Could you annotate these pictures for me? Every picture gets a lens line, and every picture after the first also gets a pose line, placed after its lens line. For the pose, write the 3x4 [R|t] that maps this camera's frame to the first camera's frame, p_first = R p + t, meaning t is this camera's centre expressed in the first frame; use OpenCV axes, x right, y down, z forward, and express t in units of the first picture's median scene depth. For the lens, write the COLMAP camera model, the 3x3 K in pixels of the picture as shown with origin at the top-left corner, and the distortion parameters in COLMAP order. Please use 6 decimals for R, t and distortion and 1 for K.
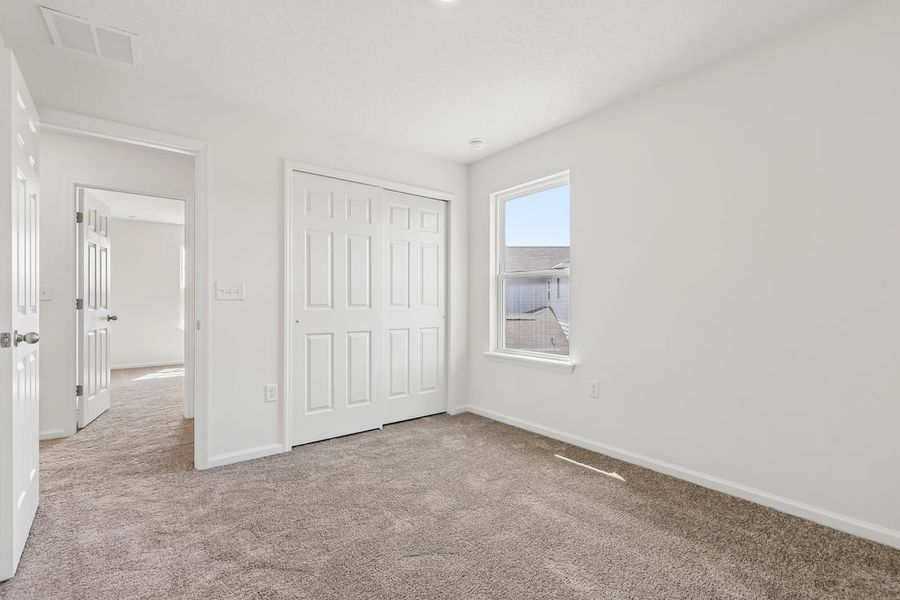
lens RADIAL K [[408.9, 0, 452.8], [0, 408.9, 302.9], [0, 0, 1]] dist [0.005666, 0.000580]
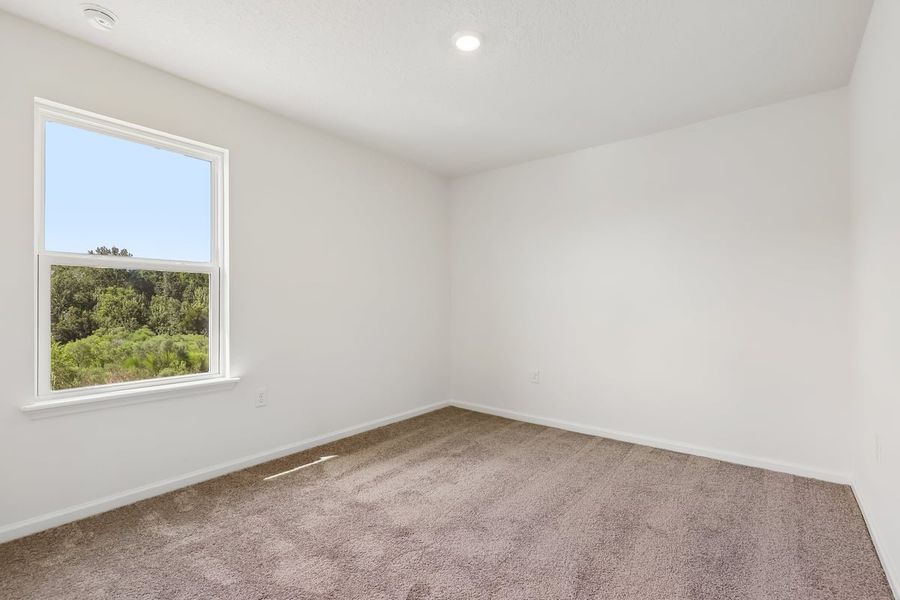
lens RADIAL K [[408.9, 0, 454.3], [0, 408.9, 305.9], [0, 0, 1]] dist [0.005666, 0.000580]
pose [[-0.233009, -0.006993, 0.972449, -0.750417], [-0.011743, 0.999921, 0.004376, -0.015938], [-0.972404, -0.010399, -0.233073, 0.854406]]
